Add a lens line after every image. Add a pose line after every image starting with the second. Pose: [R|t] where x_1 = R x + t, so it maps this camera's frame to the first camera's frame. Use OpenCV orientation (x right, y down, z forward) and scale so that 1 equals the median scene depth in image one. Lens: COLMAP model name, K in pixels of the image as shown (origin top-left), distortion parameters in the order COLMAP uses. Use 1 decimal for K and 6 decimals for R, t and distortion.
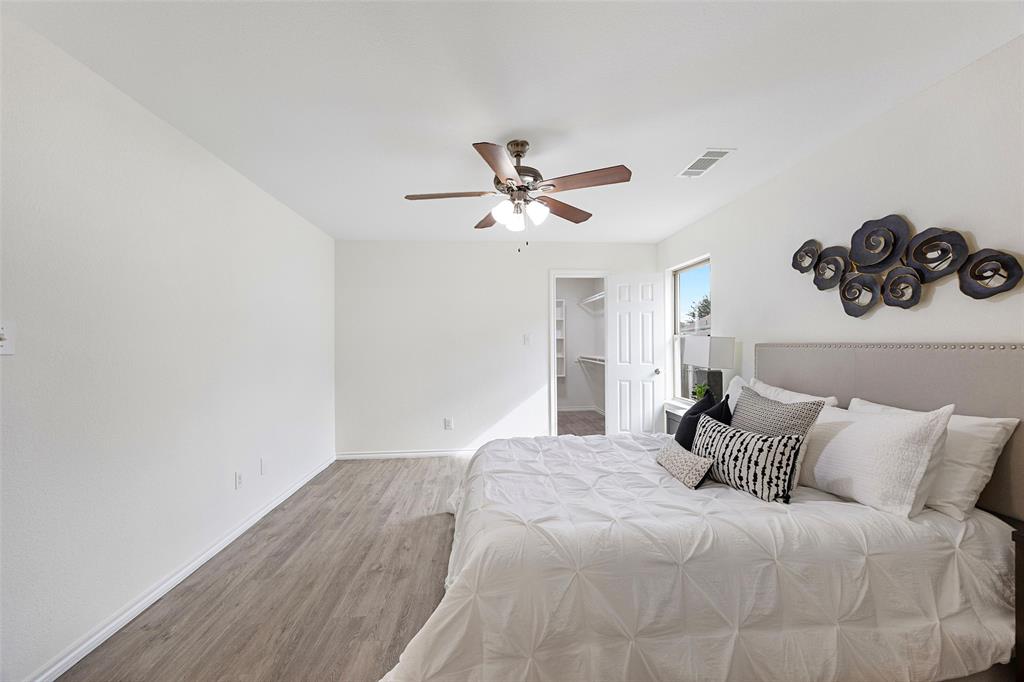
lens RADIAL K [[400.2, 0, 527.3], [0, 400.2, 340.7], [0, 0, 1]] dist [-0.000853, 0.000006]
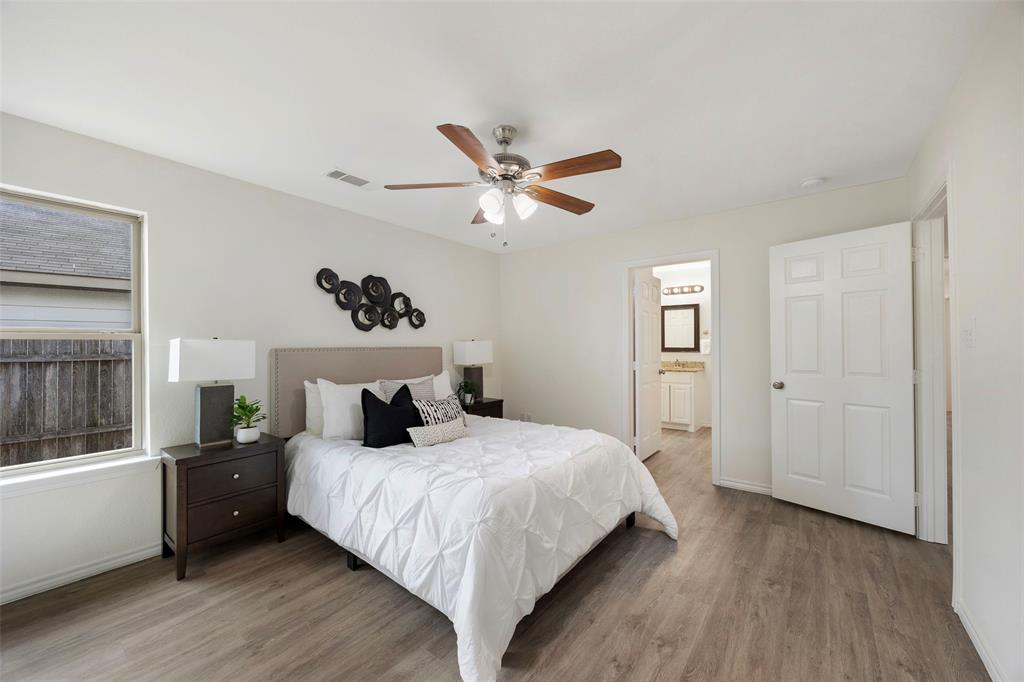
lens RADIAL K [[401.2, 0, 515.6], [0, 401.2, 344.7], [0, 0, 1]] dist [-0.000863, -0.000046]
pose [[-0.734819, 0.020422, 0.677956, -0.689930], [0.015711, 0.999791, -0.013088, 0.024164], [-0.678081, 0.001034, -0.734986, 1.736703]]
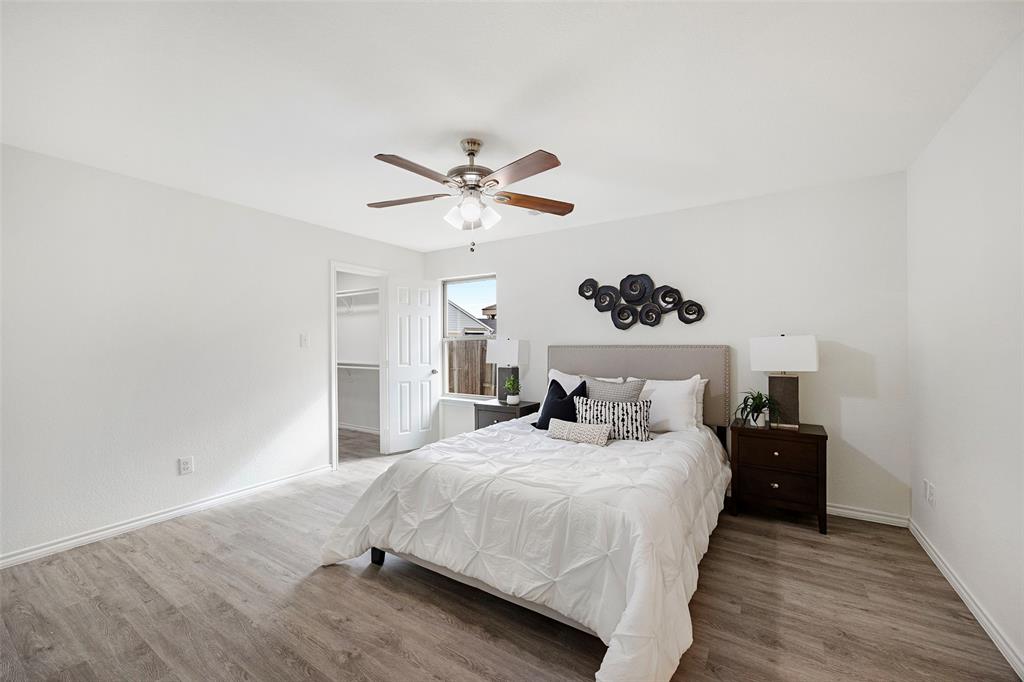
lens RADIAL K [[392.8, 0, 515.6], [0, 392.8, 342.3], [0, 0, 1]] dist [0.000925, 0.000139]
pose [[0.611182, 0.010873, 0.791415, -0.760319], [-0.006145, 0.999941, -0.008992, 0.011256], [-0.791466, 0.000633, 0.611213, 0.336800]]
